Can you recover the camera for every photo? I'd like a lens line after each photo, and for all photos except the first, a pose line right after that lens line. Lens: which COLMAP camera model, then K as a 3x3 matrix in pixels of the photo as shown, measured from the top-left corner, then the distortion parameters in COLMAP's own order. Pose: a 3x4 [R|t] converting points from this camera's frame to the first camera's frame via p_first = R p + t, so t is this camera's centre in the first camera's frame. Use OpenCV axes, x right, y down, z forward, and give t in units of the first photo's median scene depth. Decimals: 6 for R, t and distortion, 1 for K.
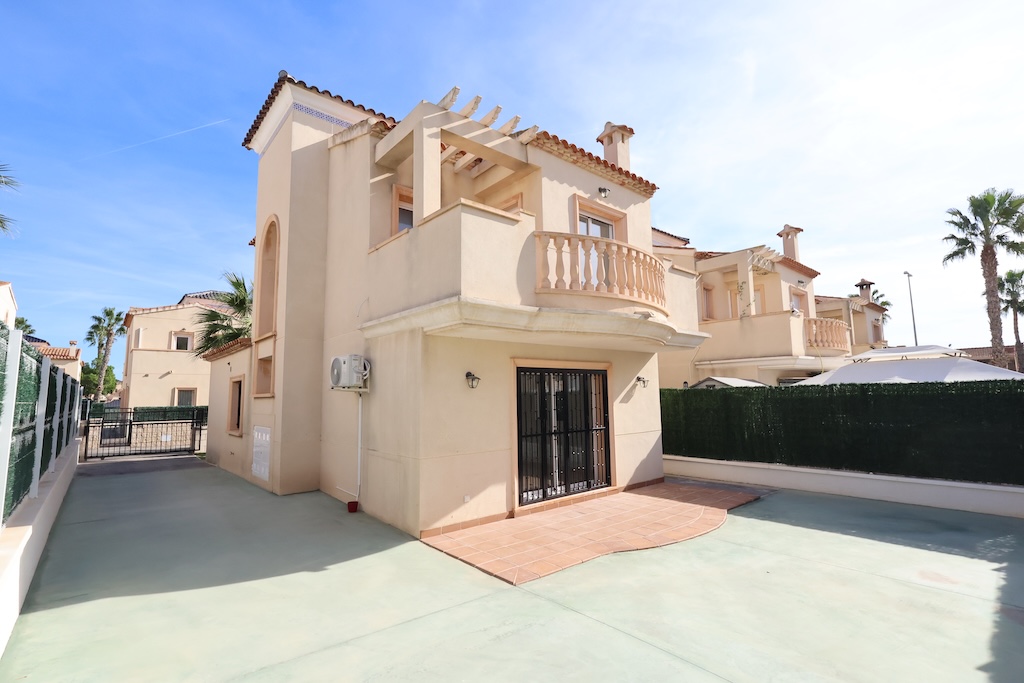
lens RADIAL K [[472.3, 0, 512.0], [0, 472.3, 341.5], [0, 0, 1]] dist [-0.000211, -0.000480]
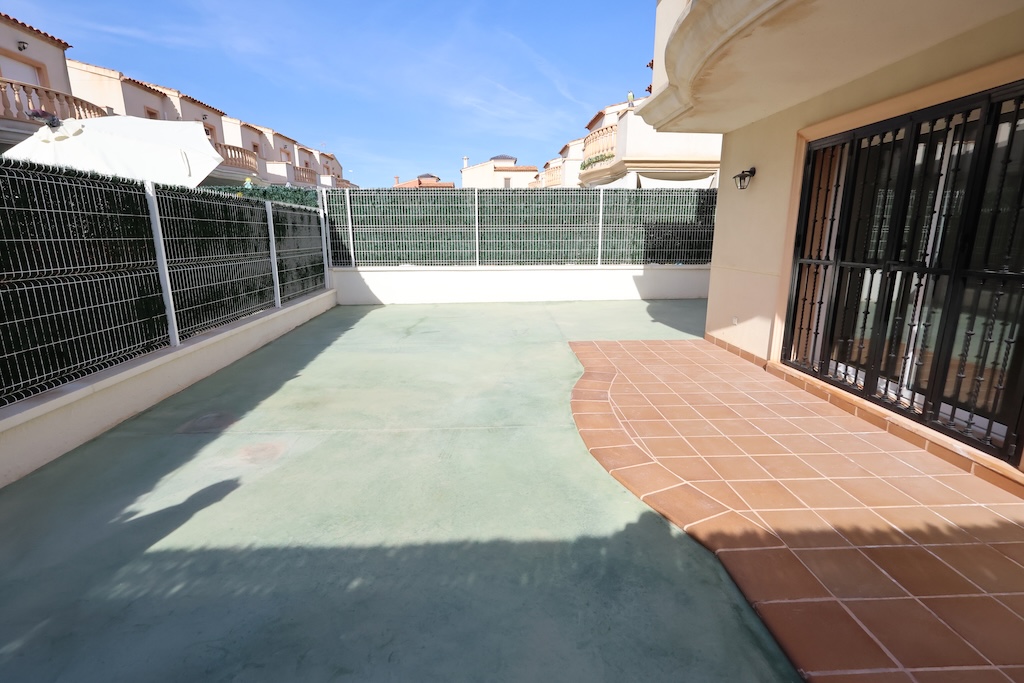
lens RADIAL K [[472.3, 0, 512.0], [0, 472.3, 341.5], [0, 0, 1]] dist [-0.000211, -0.000480]
pose [[-0.614813, 0.190332, -0.765362, 0.618829], [0.102016, 0.981482, 0.162128, 0.138162], [0.782047, 0.021599, -0.622845, 0.906940]]
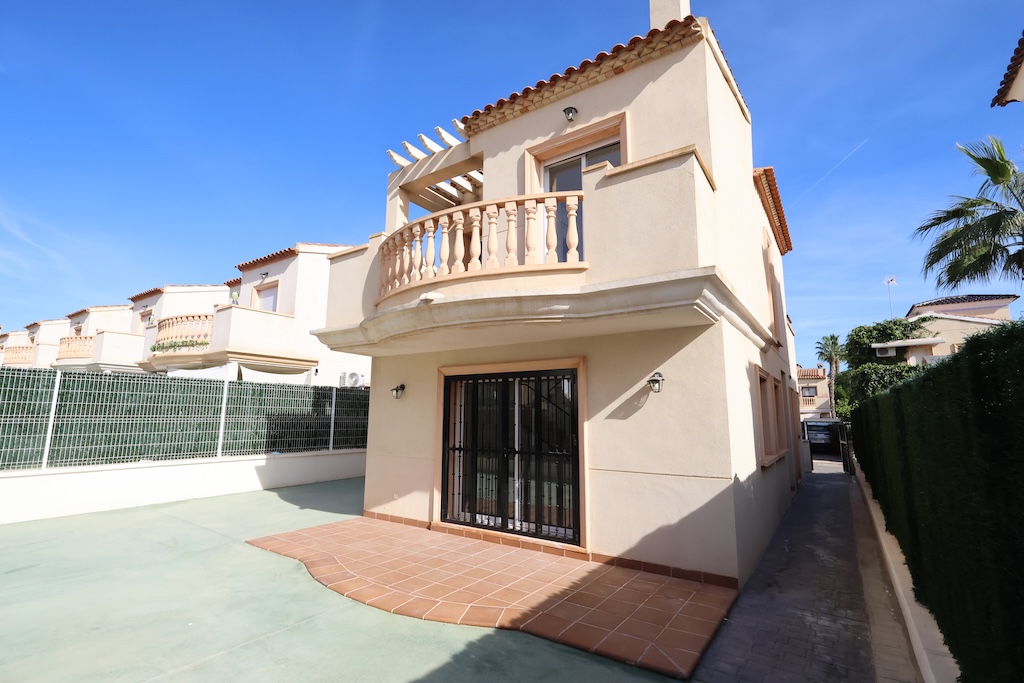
lens RADIAL K [[472.3, 0, 512.0], [0, 472.3, 341.5], [0, 0, 1]] dist [-0.000211, -0.000480]
pose [[0.257182, -0.133155, -0.957145, 0.825654], [0.099505, 0.988846, -0.110829, 0.088083], [0.961226, -0.066737, 0.267563, 0.734103]]
